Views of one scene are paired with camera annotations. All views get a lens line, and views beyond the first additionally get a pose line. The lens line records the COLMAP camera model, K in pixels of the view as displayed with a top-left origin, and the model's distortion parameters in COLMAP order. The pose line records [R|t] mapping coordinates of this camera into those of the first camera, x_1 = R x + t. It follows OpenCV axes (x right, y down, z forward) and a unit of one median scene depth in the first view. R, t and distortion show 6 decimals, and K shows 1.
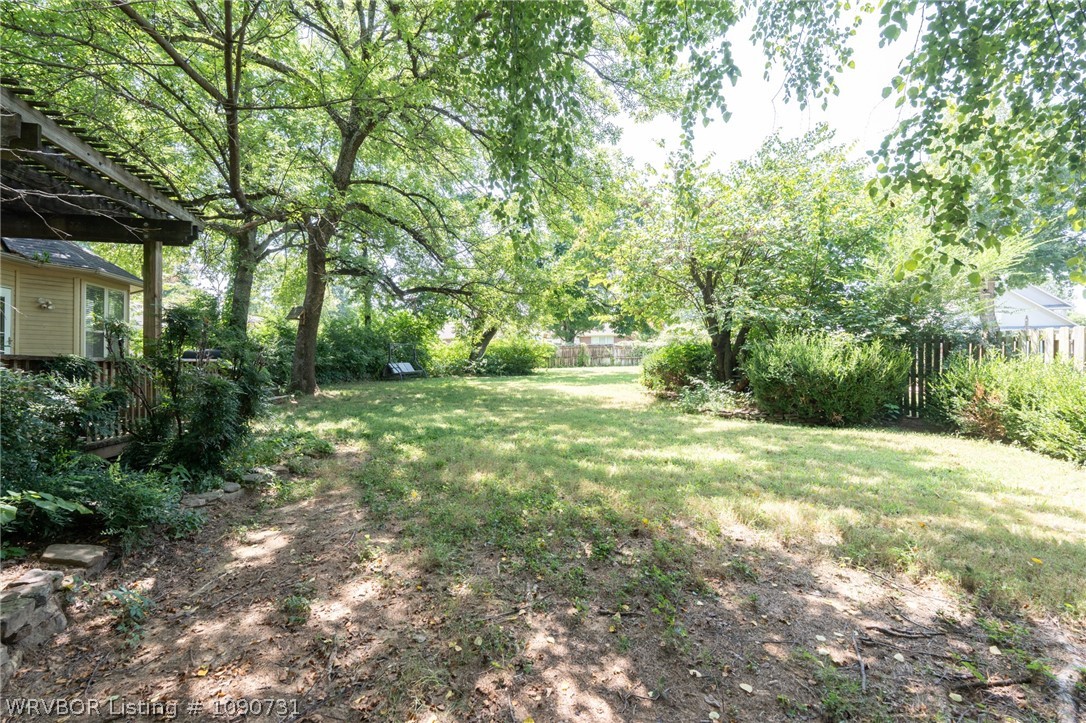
lens RADIAL K [[480.4, 0, 543.2], [0, 480.4, 362.8], [0, 0, 1]] dist [-0.001502, 0.000065]
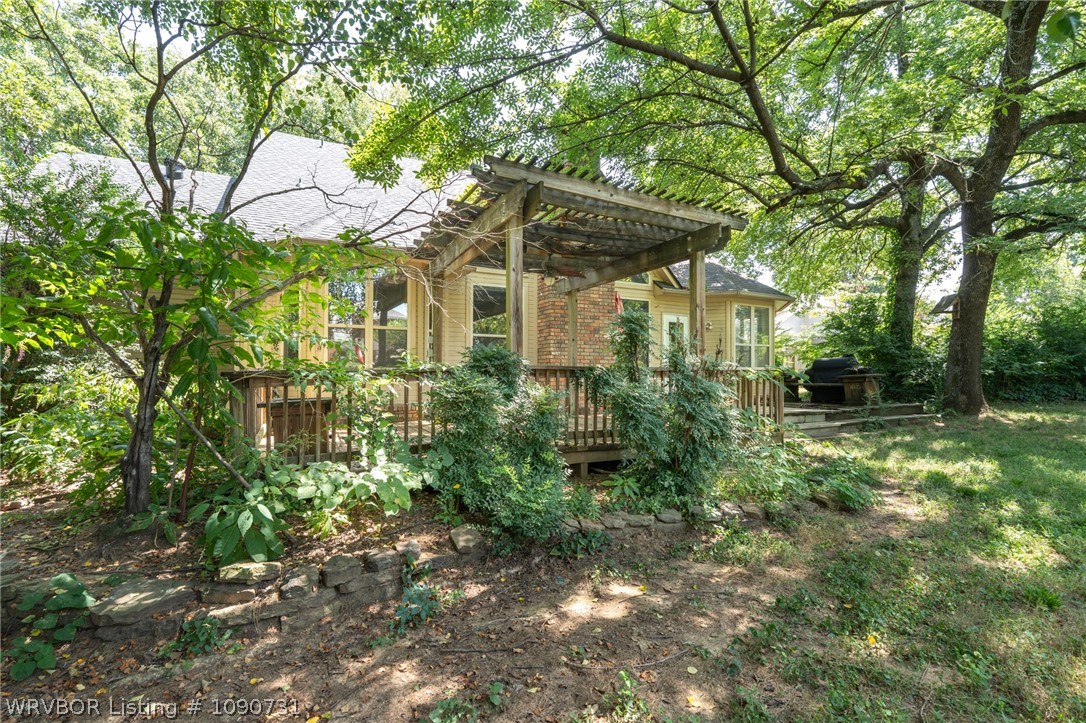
lens RADIAL K [[480.4, 0, 542.9], [0, 480.4, 370.2], [0, 0, 1]] dist [-0.001502, 0.000065]
pose [[0.249773, -0.010094, -0.968252, 0.038216], [0.005647, 0.999944, -0.008968, 0.001102], [0.968288, -0.003228, 0.249816, 0.175630]]
